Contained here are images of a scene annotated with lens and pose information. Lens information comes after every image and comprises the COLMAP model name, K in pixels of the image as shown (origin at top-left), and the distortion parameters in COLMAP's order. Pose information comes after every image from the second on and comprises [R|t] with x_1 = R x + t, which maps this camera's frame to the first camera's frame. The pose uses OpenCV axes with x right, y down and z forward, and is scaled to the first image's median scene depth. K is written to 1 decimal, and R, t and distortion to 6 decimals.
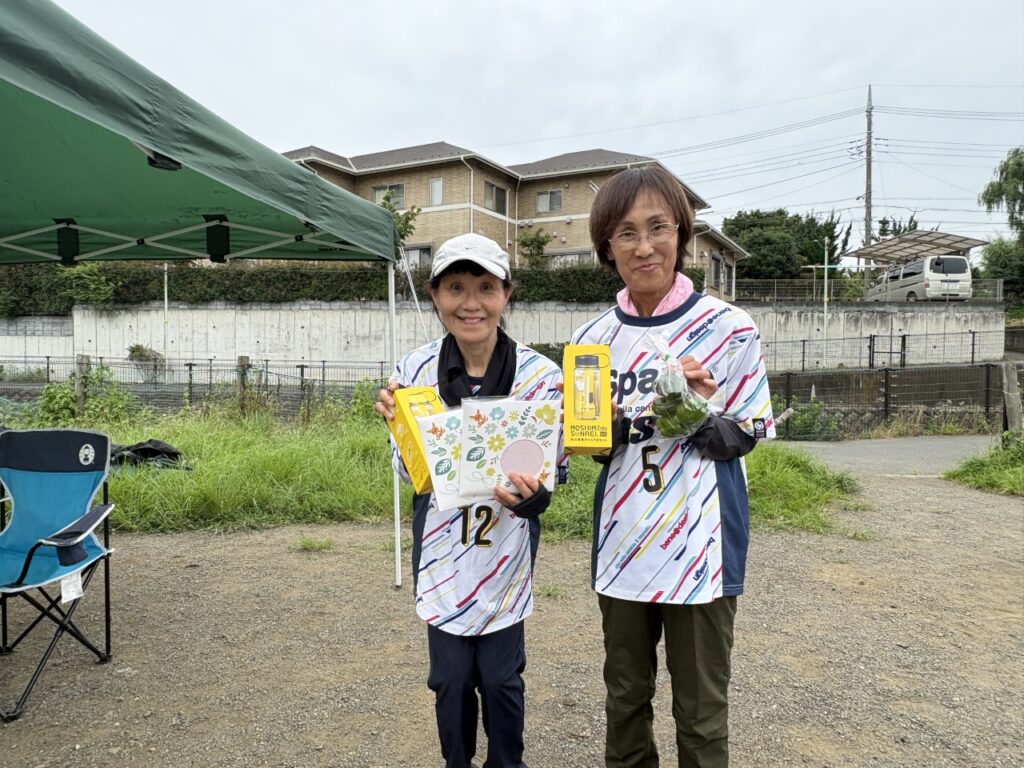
lens RADIAL K [[683.9, 0, 499.1], [0, 683.9, 386.3], [0, 0, 1]] dist [-0.006017, 0.005596]
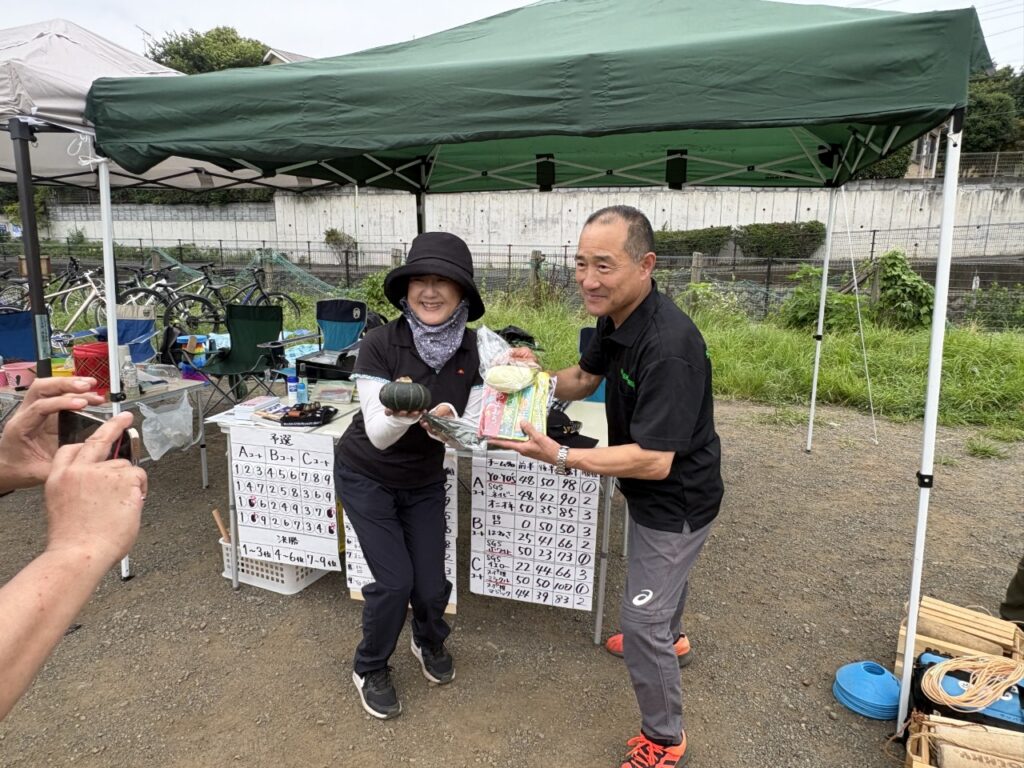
lens RADIAL K [[683.9, 0, 499.1], [0, 683.9, 386.3], [0, 0, 1]] dist [-0.006017, 0.005596]
pose [[0.983054, 0.037163, -0.179512, -0.066557], [-0.005309, 0.984597, 0.174757, -0.006049], [0.183241, -0.170842, 0.968109, -0.042940]]
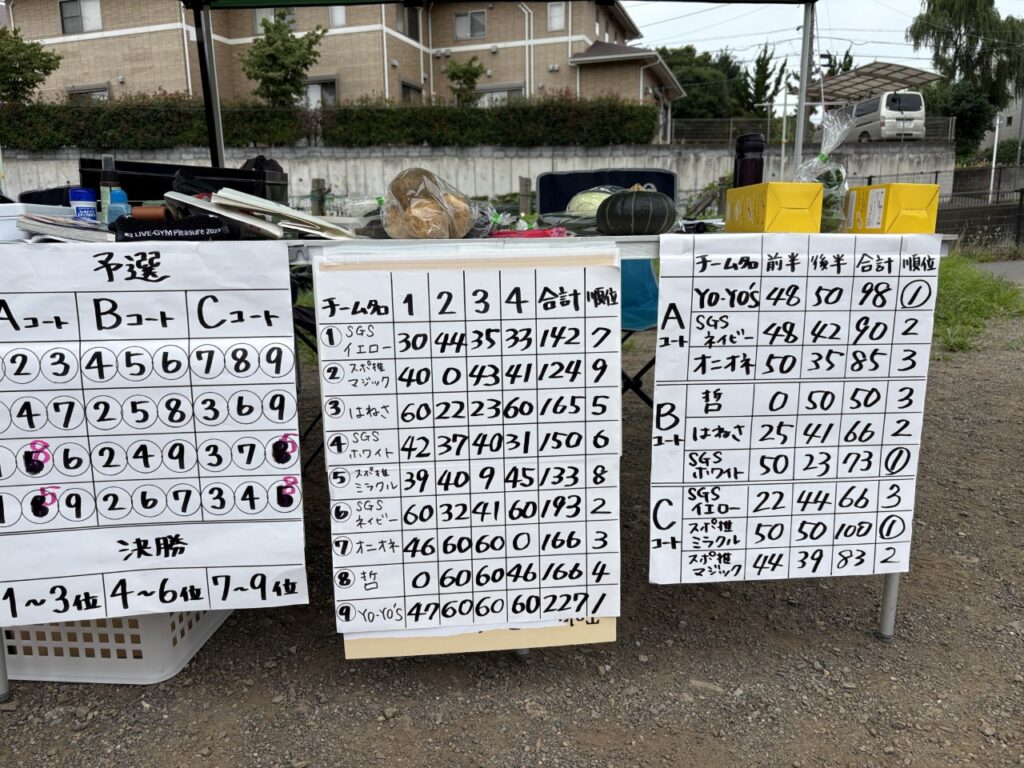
lens RADIAL K [[777.9, 0, 491.3], [0, 777.9, 376.8], [0, 0, 1]] dist [0.009592, -0.008471]
pose [[0.983757, -0.058338, 0.169759, -0.101268], [0.032953, 0.988336, 0.148682, 0.017841], [-0.176452, -0.140673, 0.974205, -0.001111]]
